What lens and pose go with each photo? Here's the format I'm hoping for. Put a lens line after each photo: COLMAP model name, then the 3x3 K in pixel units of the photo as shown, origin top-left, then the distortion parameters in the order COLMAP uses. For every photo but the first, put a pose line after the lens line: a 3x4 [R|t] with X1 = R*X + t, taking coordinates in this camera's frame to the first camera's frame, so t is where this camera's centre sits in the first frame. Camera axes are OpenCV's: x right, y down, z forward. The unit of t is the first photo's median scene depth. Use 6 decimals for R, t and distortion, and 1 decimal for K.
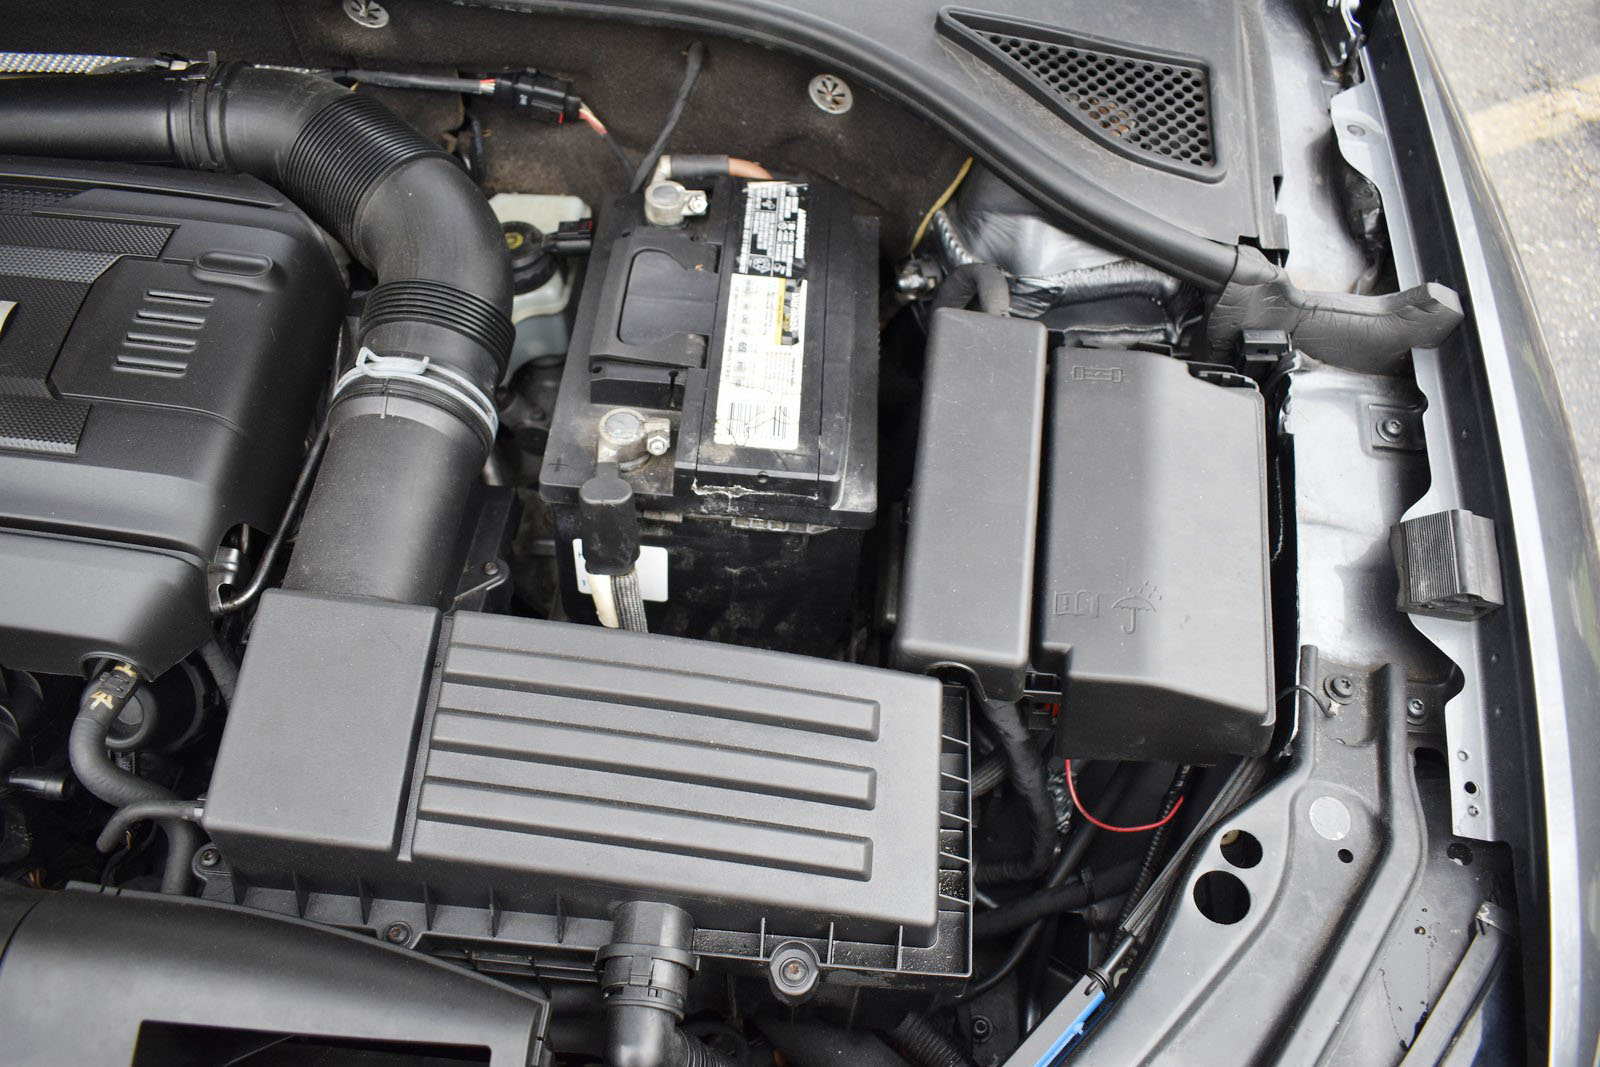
lens RADIAL K [[1234.1, 0, 792.0], [0, 1234.1, 532.3], [0, 0, 1]] dist [-0.100227, 0.015840]
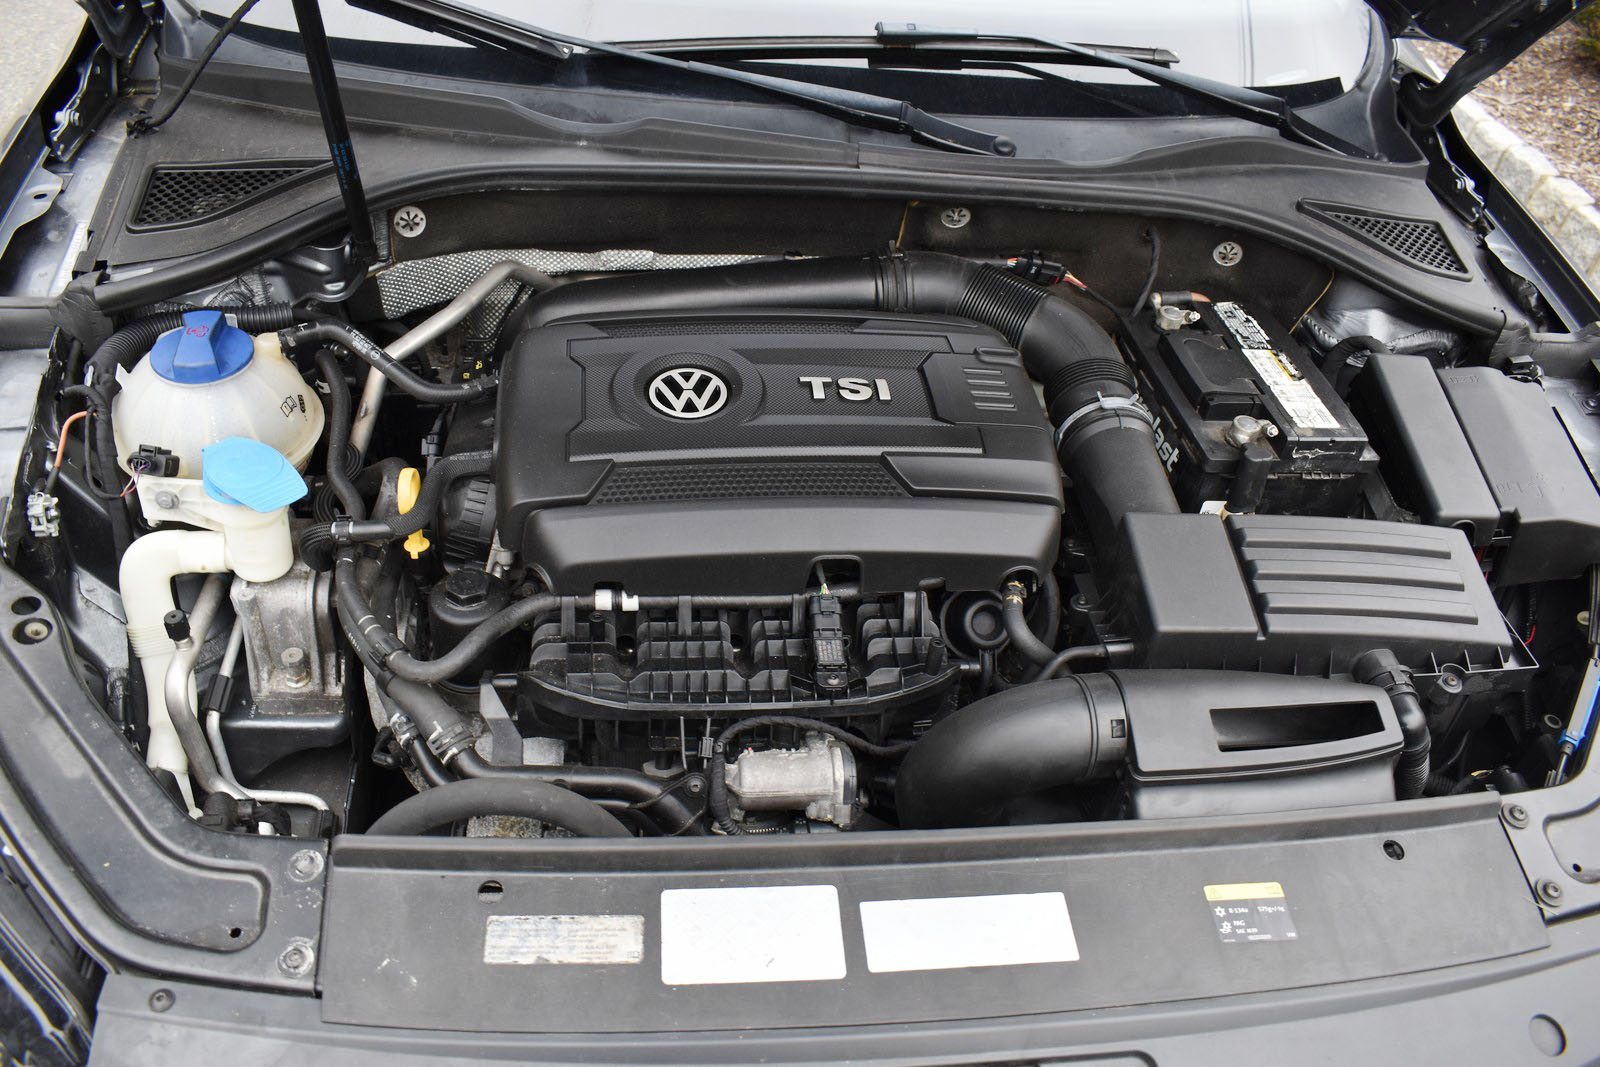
lens RADIAL K [[1234.1, 0, 792.0], [0, 1234.1, 532.3], [0, 0, 1]] dist [-0.100227, 0.015840]
pose [[0.984646, -0.102580, 0.141243, -0.944553], [0.128556, 0.973489, -0.189189, 0.281111], [-0.118091, 0.204442, 0.971729, -0.522465]]
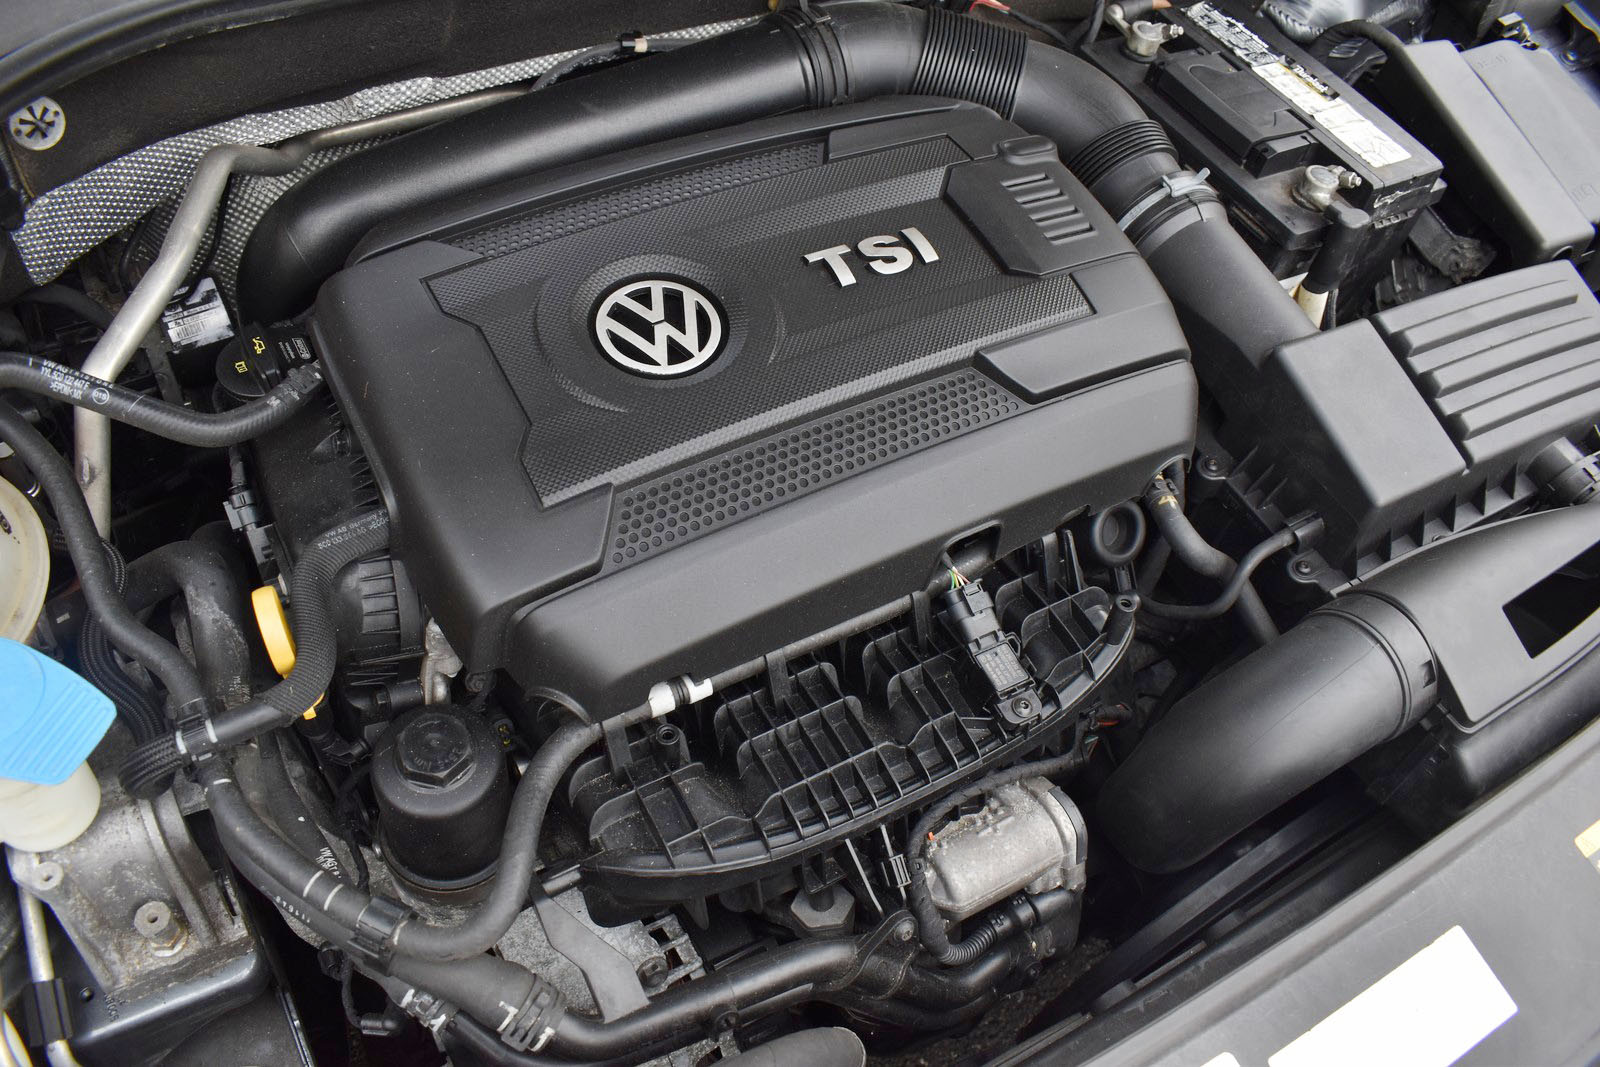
lens RADIAL K [[1234.1, 0, 792.0], [0, 1234.1, 532.3], [0, 0, 1]] dist [-0.100227, 0.015840]
pose [[0.839271, -0.410295, 0.356766, -1.148933], [0.391057, 0.911394, 0.128200, -0.115955], [-0.377755, 0.031921, 0.925355, 0.010197]]
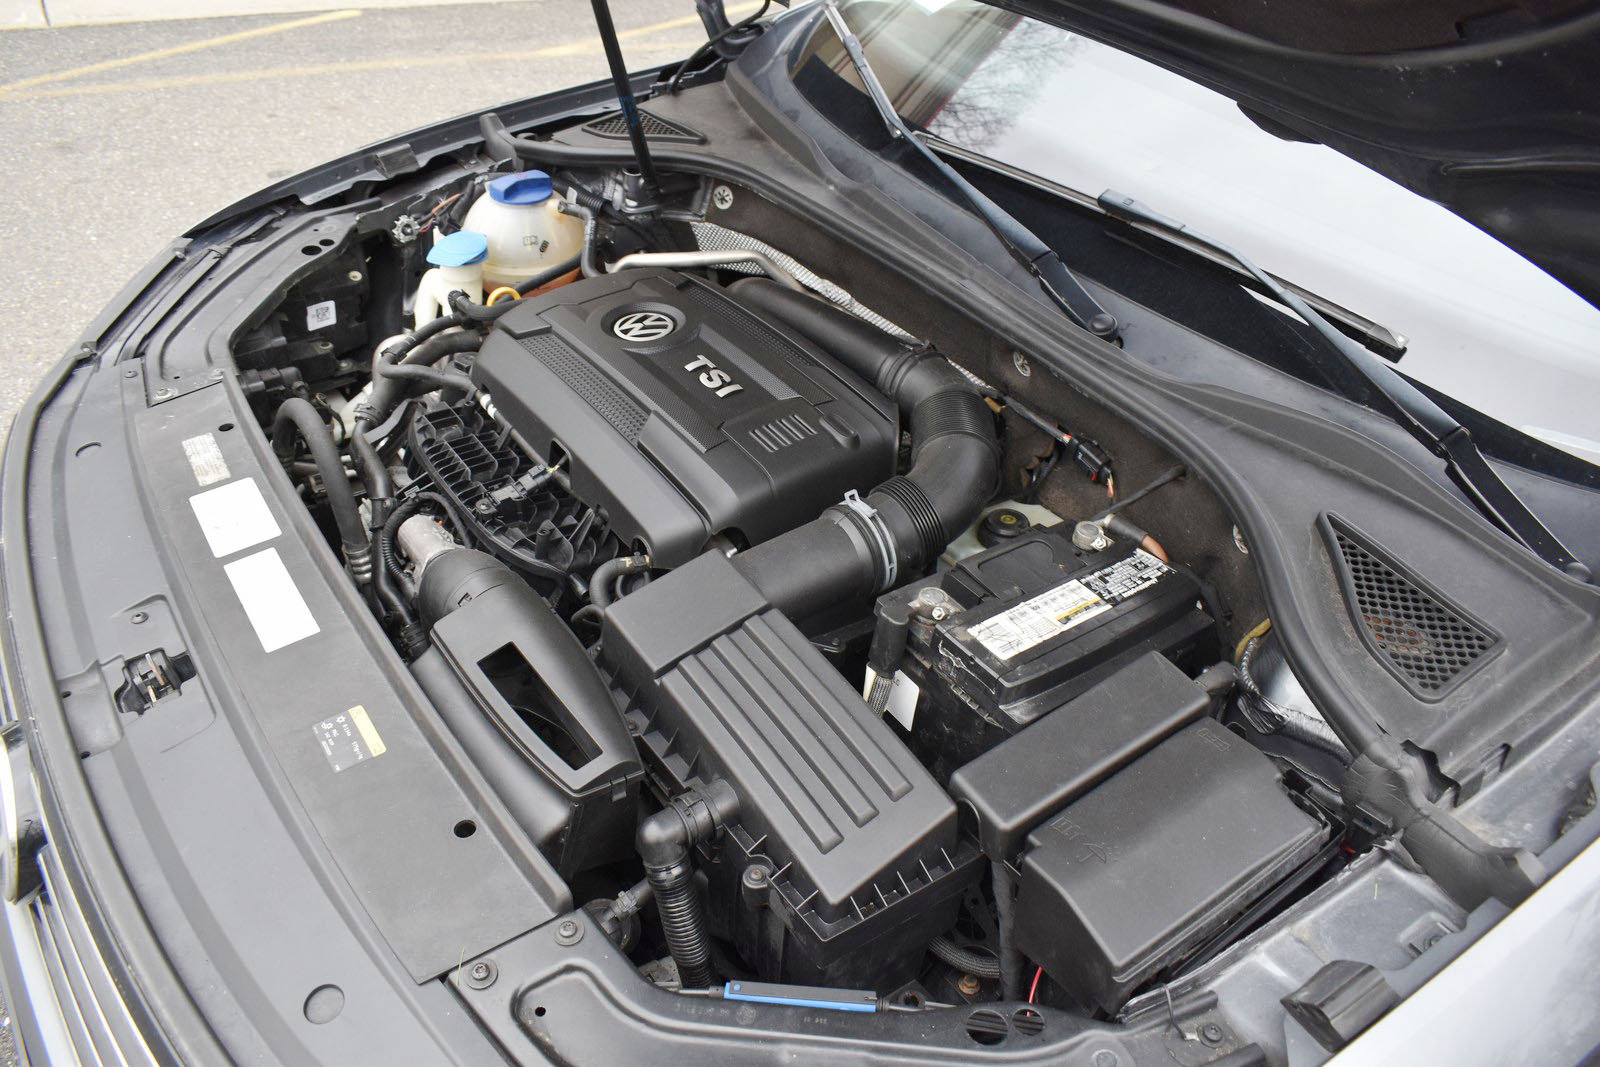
lens RADIAL K [[1234.1, 0, 792.0], [0, 1234.1, 532.3], [0, 0, 1]] dist [-0.100227, 0.015840]
pose [[0.634583, 0.436881, -0.637526, 0.669135], [-0.639476, 0.760059, -0.115674, 0.140455], [0.434022, 0.481088, 0.761695, -0.313894]]
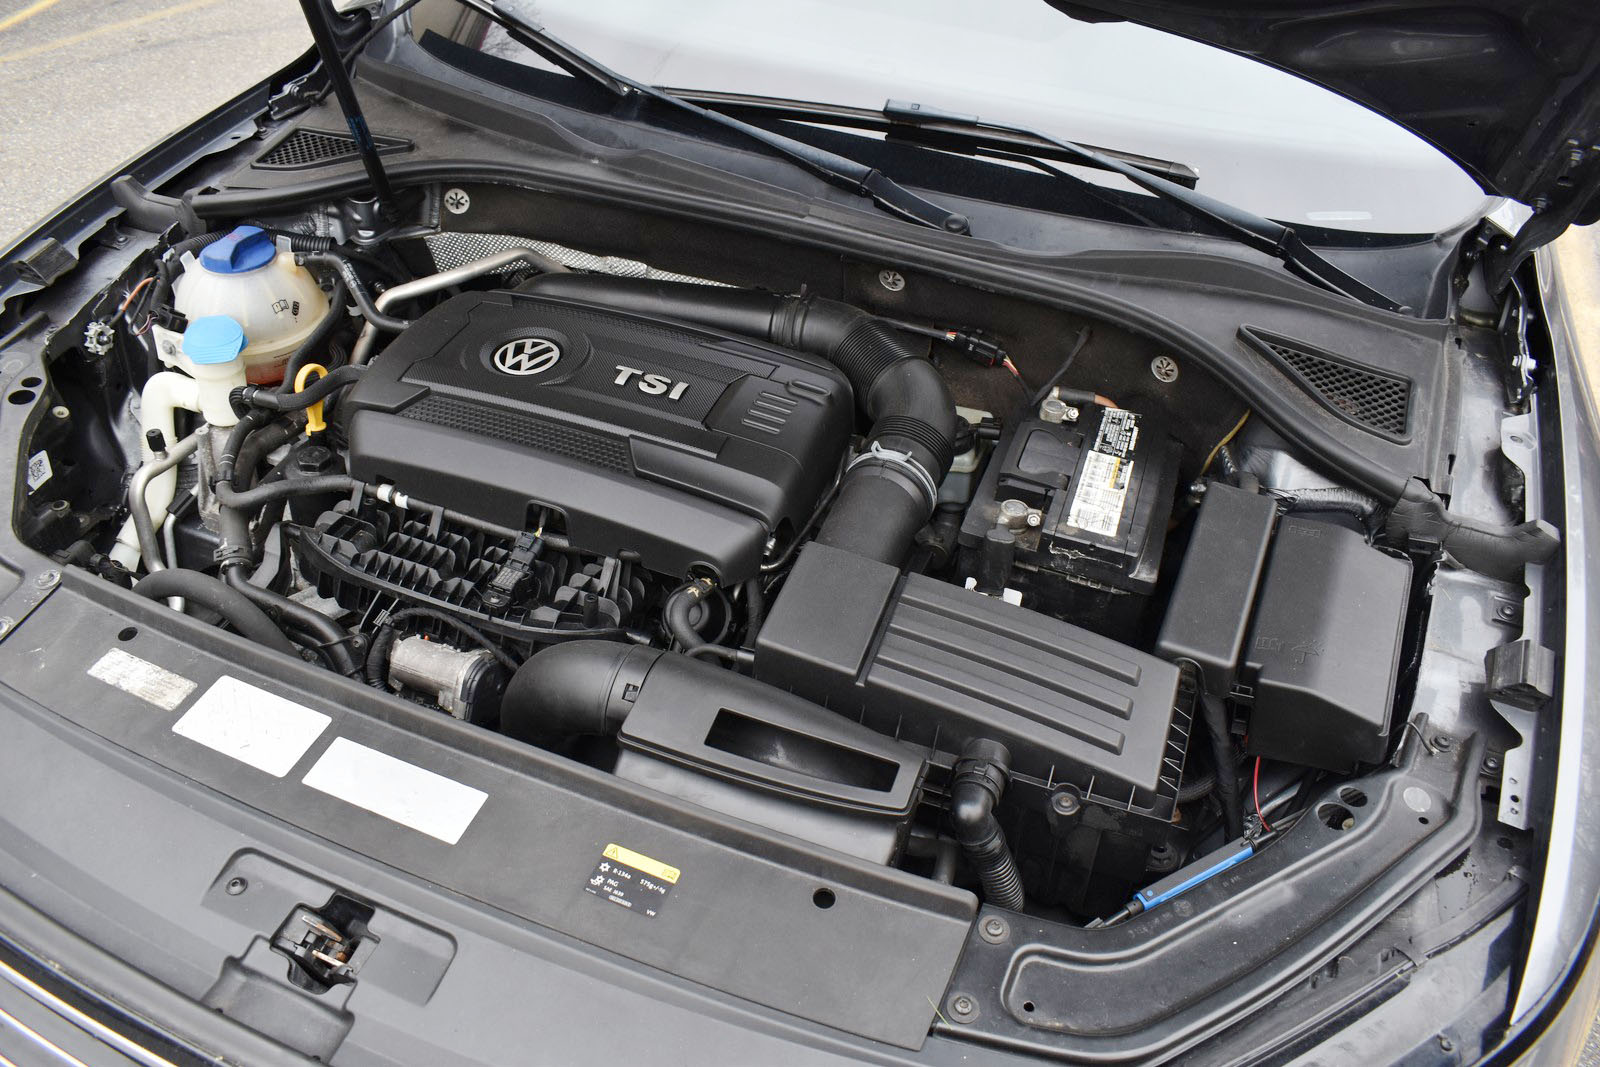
lens RADIAL K [[1234.1, 0, 792.0], [0, 1234.1, 532.3], [0, 0, 1]] dist [-0.100227, 0.015840]
pose [[0.954406, 0.170331, -0.245144, -0.006729], [-0.233586, 0.937475, -0.258029, 0.422604], [0.185866, 0.303527, 0.934519, -0.599569]]
